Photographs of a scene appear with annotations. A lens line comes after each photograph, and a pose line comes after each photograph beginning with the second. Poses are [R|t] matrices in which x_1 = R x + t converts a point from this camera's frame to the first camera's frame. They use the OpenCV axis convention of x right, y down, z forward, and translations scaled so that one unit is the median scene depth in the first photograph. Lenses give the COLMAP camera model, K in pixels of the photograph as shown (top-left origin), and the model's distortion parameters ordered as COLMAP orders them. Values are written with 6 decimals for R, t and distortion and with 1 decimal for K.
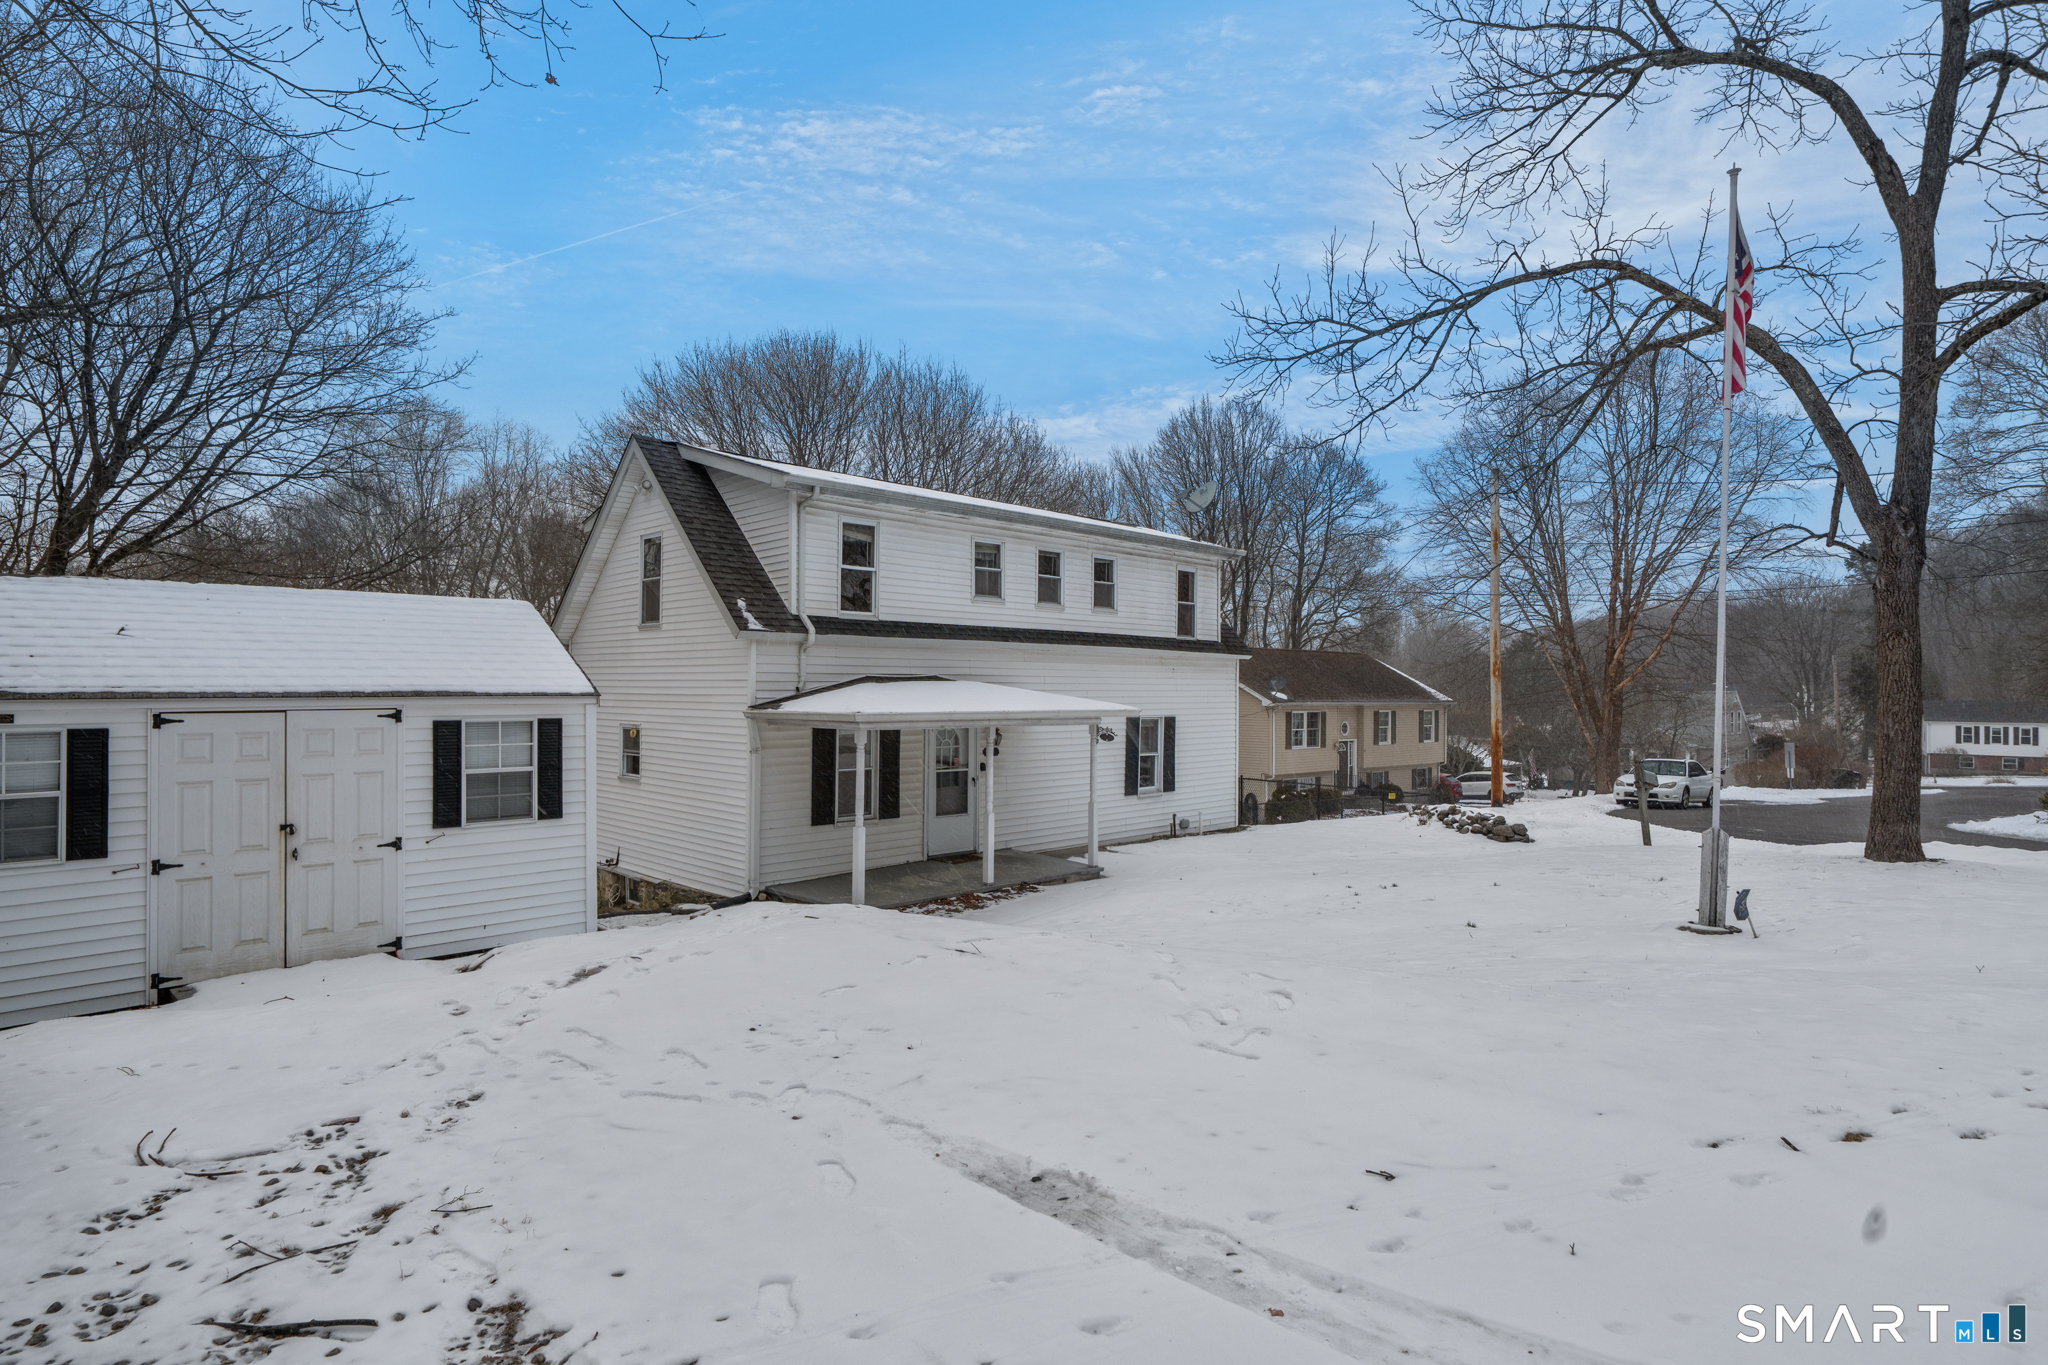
lens RADIAL K [[1075.3, 0, 1022.2], [0, 1075.3, 685.3], [0, 0, 1]] dist [-0.030030, -0.000092]
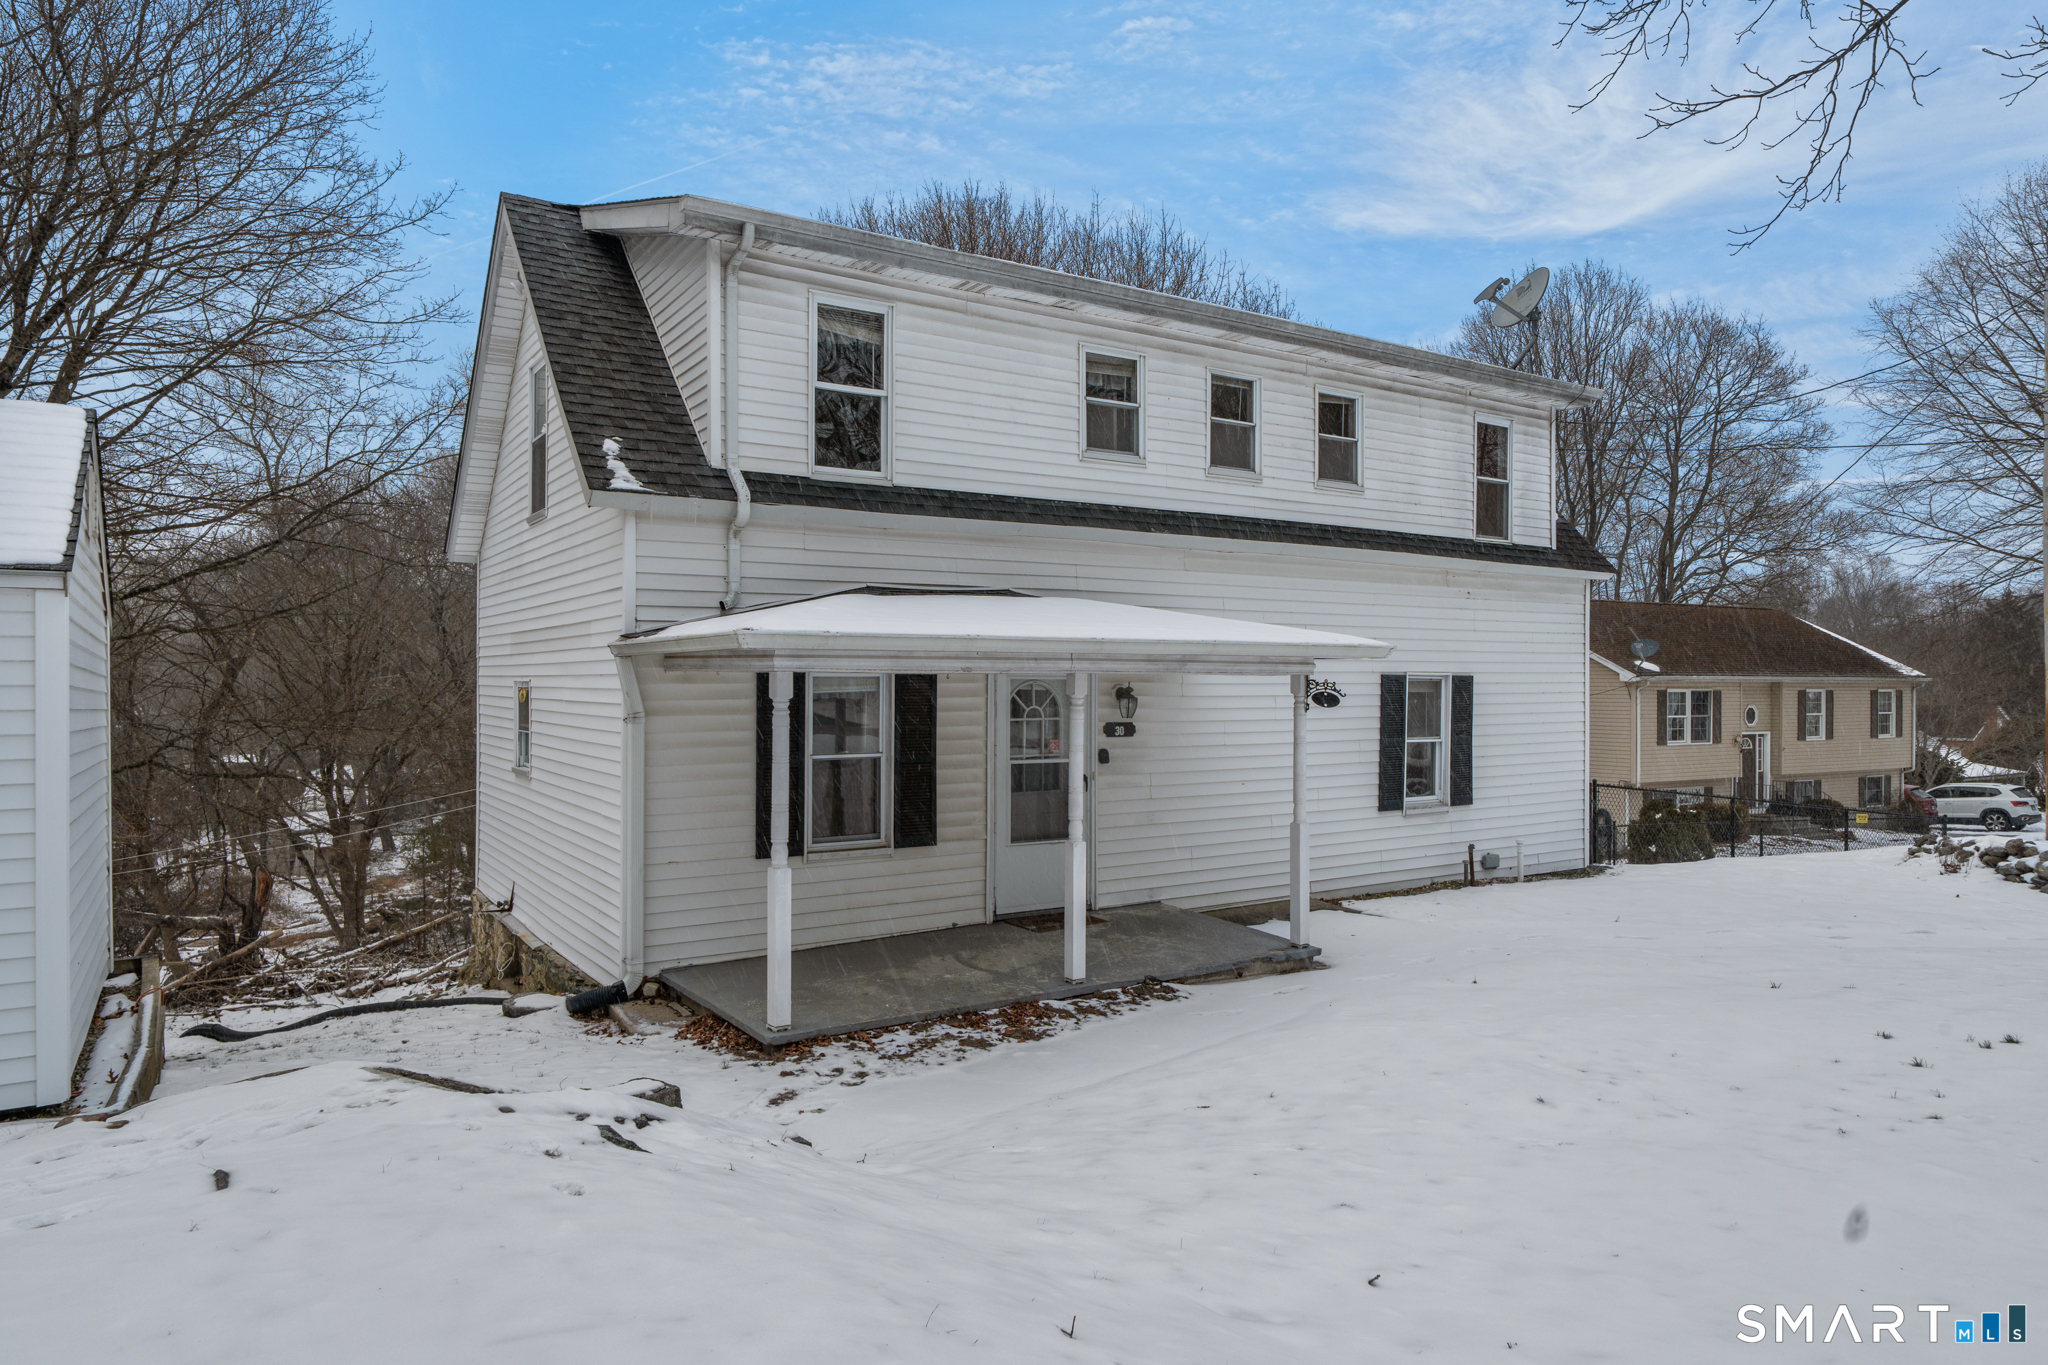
lens RADIAL K [[1254.2, 0, 1022.1], [0, 1254.2, 686.0], [0, 0, 1]] dist [0.000820, -0.001332]
pose [[0.976353, -0.005442, -0.216114, 0.059562], [0.007178, 0.999948, 0.007248, 0.032512], [0.216064, -0.008627, 0.976341, 0.333863]]
